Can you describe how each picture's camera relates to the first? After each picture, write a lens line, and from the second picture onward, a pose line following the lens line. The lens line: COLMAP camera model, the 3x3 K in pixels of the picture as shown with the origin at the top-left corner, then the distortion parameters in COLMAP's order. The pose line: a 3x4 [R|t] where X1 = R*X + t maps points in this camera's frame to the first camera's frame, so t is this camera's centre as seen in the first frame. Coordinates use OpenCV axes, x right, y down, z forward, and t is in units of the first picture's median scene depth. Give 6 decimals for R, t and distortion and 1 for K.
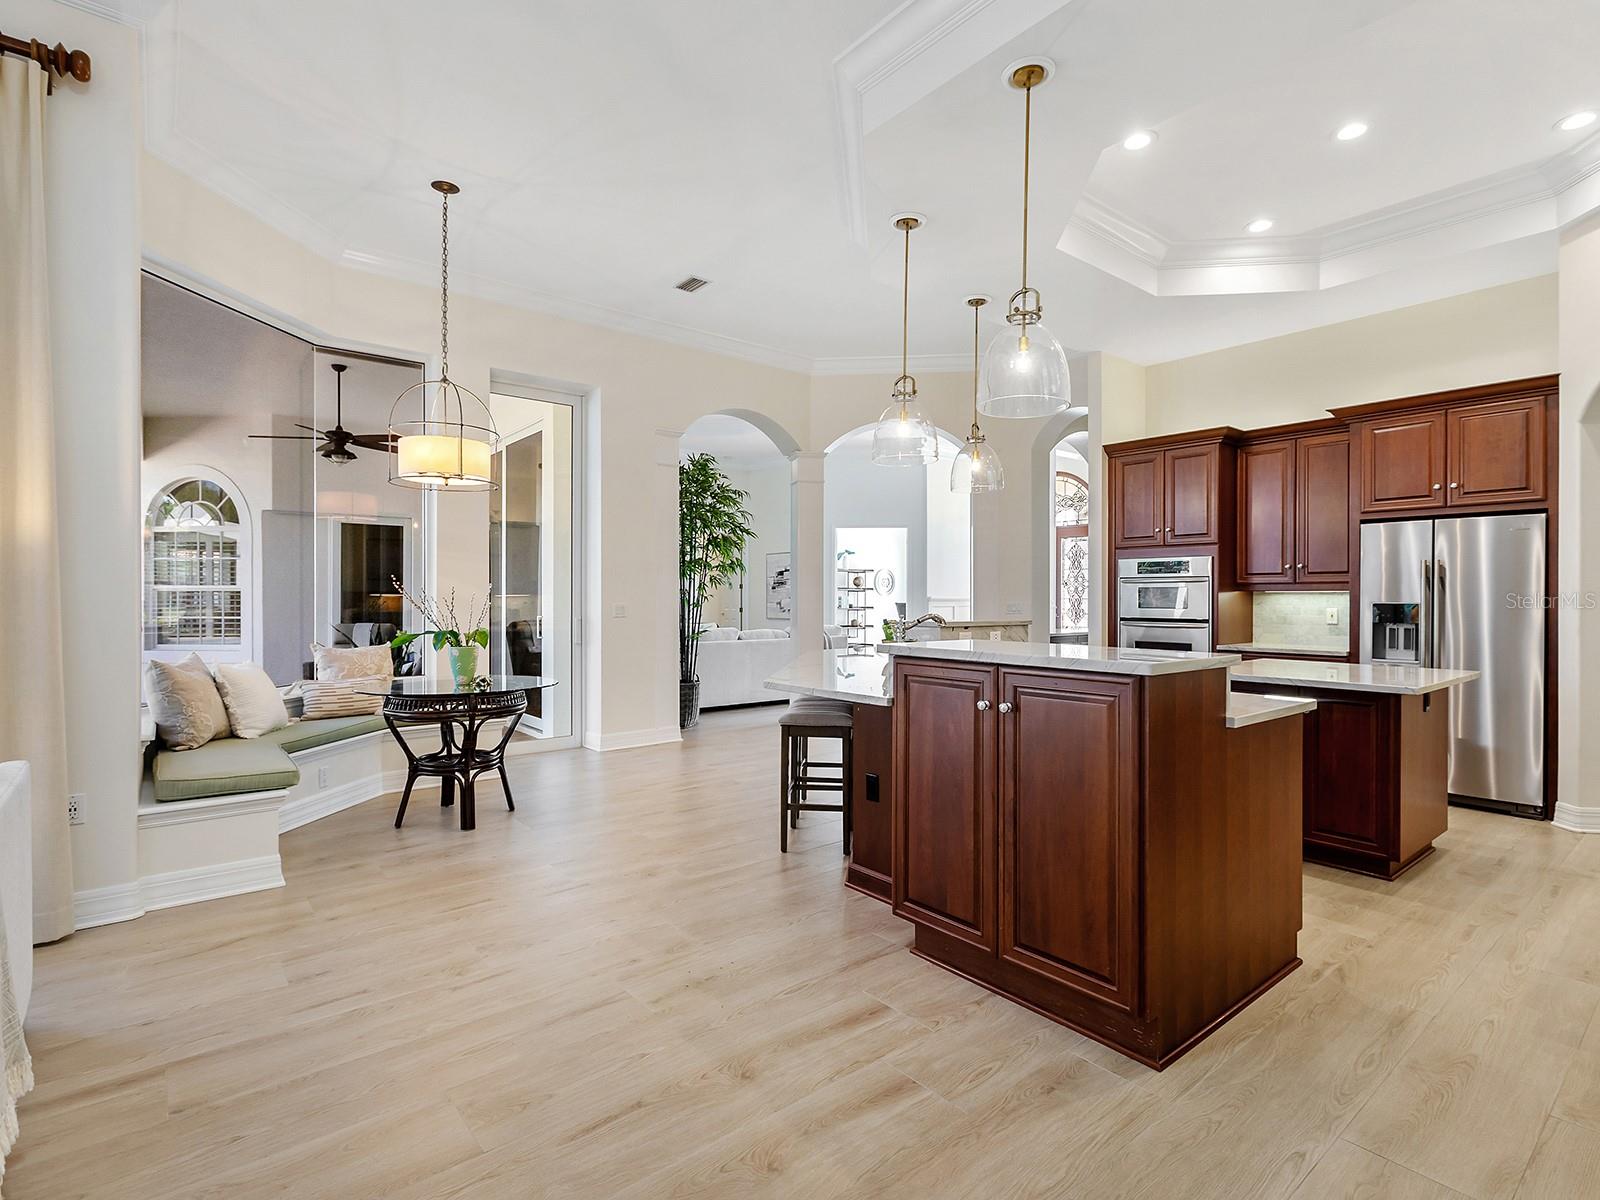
lens RADIAL K [[809.1, 0, 798.1], [0, 809.1, 599.2], [0, 0, 1]] dist [0.002904, -0.001063]
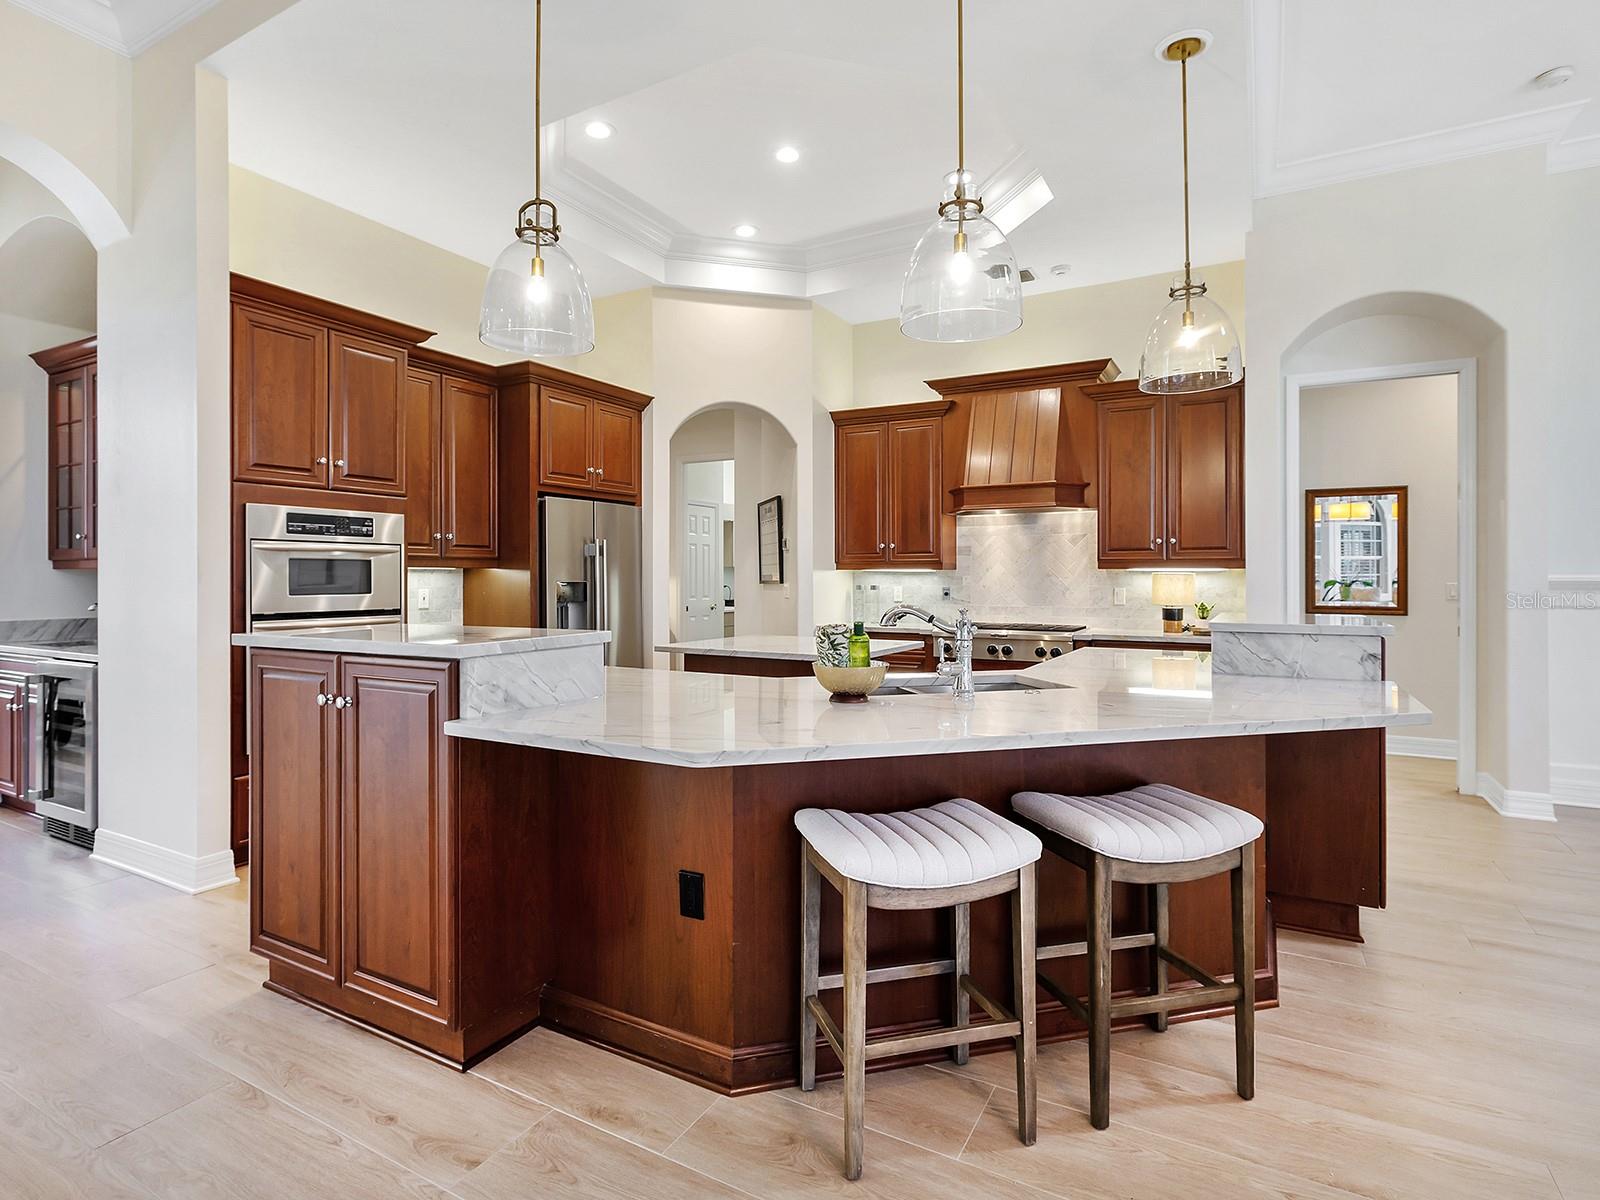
lens RADIAL K [[809.1, 0, 793.1], [0, 809.1, 577.4], [0, 0, 1]] dist [0.002904, -0.001063]
pose [[-0.350278, -0.002130, 0.936643, -0.252851], [0.002395, 0.999992, 0.003170, -0.002590], [-0.936643, 0.003354, -0.350270, 1.012284]]
